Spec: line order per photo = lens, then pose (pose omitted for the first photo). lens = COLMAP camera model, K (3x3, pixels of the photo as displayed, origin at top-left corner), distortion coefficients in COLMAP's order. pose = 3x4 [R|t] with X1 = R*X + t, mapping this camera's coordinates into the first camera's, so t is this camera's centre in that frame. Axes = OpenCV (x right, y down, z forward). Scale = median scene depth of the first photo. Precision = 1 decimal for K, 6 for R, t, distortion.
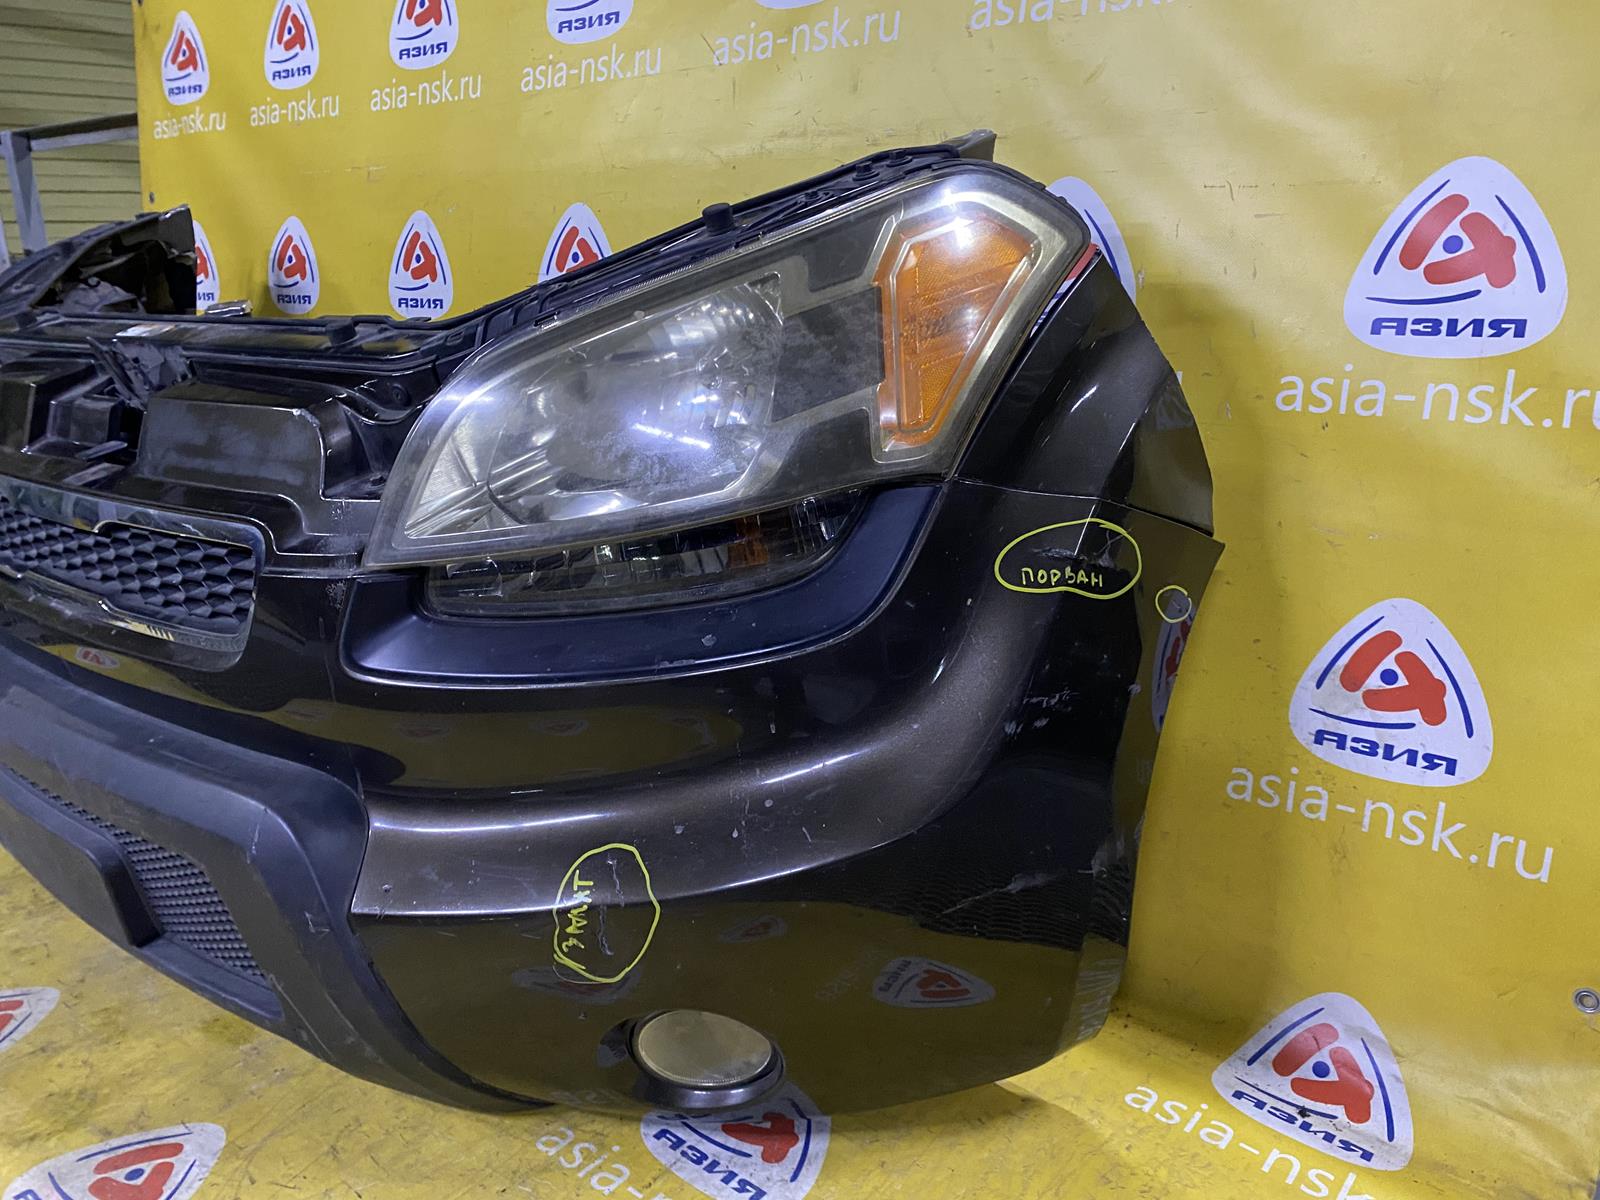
lens RADIAL K [[1234.9, 0, 805.6], [0, 1234.9, 585.4], [0, 0, 1]] dist [0.024914, -0.011739]
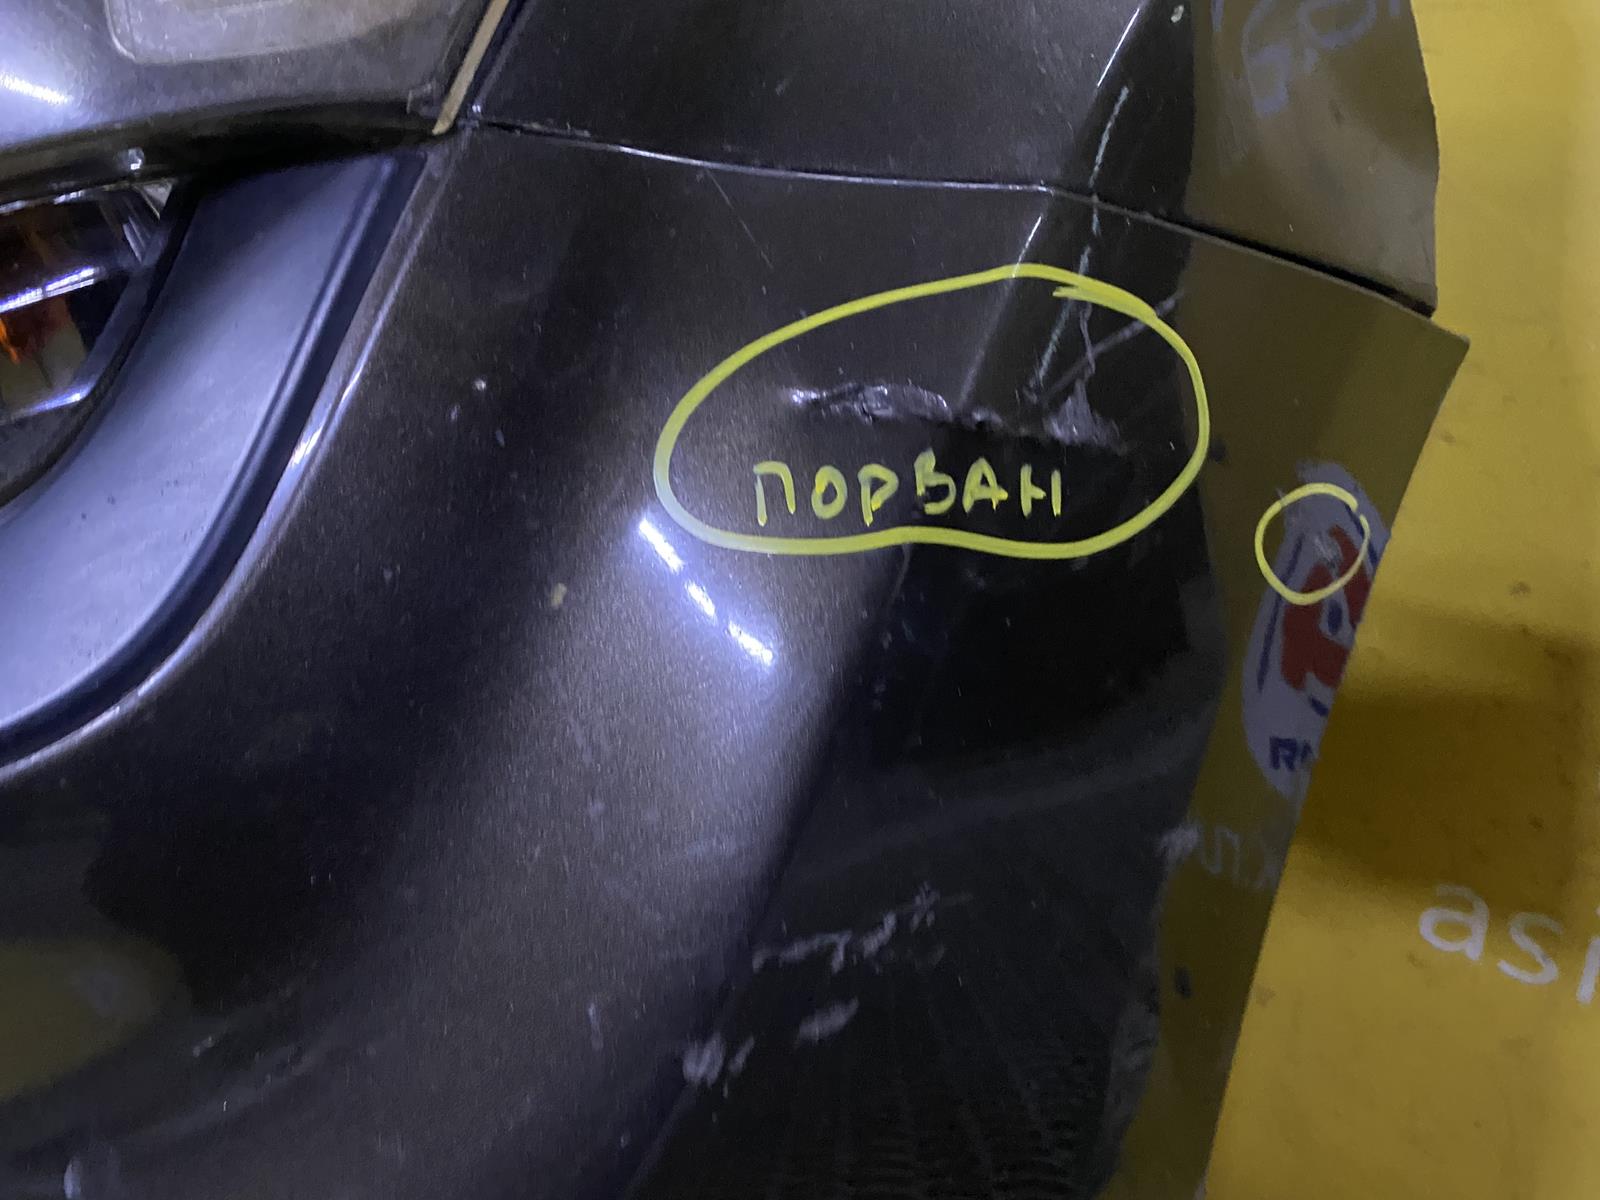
lens RADIAL K [[1234.9, 0, 806.7], [0, 1234.9, 596.5], [0, 0, 1]] dist [0.024914, -0.011739]
pose [[0.997095, -0.023304, -0.072511, 0.210160], [0.034892, 0.986023, 0.162912, -0.029551], [0.067701, -0.164969, 0.983972, 0.746630]]
